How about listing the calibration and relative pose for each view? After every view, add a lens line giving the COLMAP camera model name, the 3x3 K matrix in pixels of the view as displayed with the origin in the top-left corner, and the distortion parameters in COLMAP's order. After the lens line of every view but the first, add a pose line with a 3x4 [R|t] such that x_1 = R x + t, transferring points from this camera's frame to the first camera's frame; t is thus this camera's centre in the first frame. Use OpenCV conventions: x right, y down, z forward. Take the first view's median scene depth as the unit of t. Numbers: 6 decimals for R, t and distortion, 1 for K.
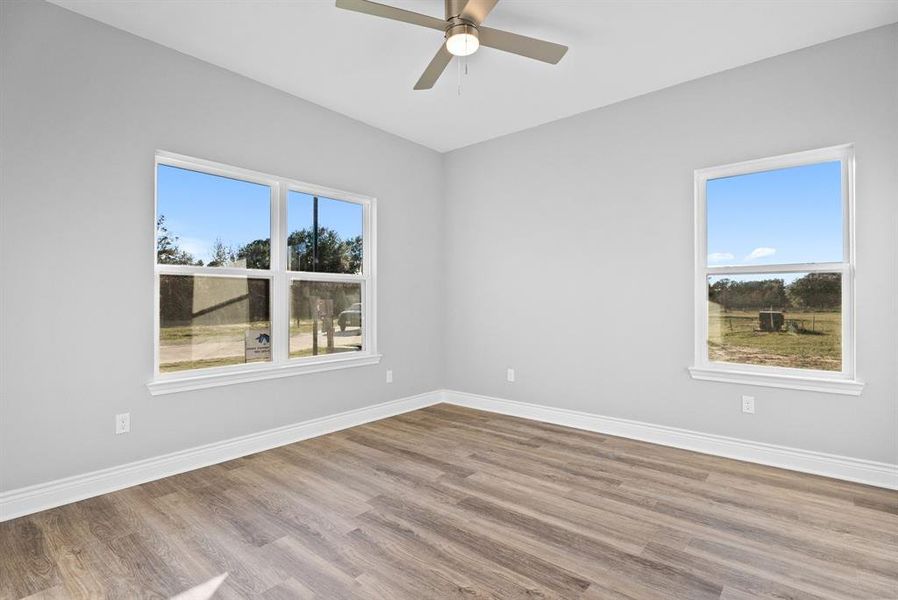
lens RADIAL K [[443.0, 0, 453.5], [0, 443.0, 303.4], [0, 0, 1]] dist [-0.004176, -0.000549]
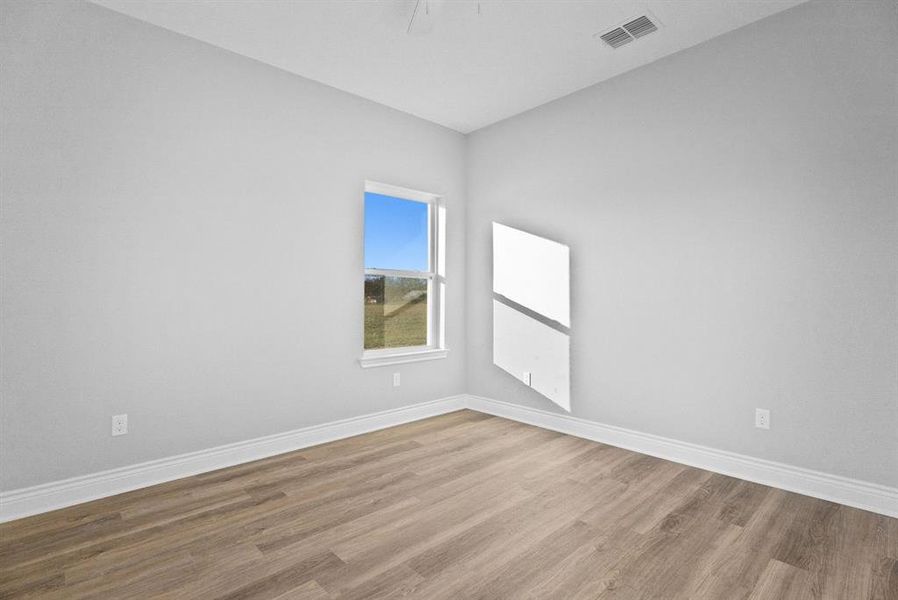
lens RADIAL K [[443.0, 0, 449.5], [0, 443.0, 298.0], [0, 0, 1]] dist [-0.004176, -0.000549]
pose [[0.107813, 0.002879, 0.994167, -0.561540], [0.008537, 0.999956, -0.003821, 0.001699], [-0.994135, 0.008899, 0.107784, 0.700728]]
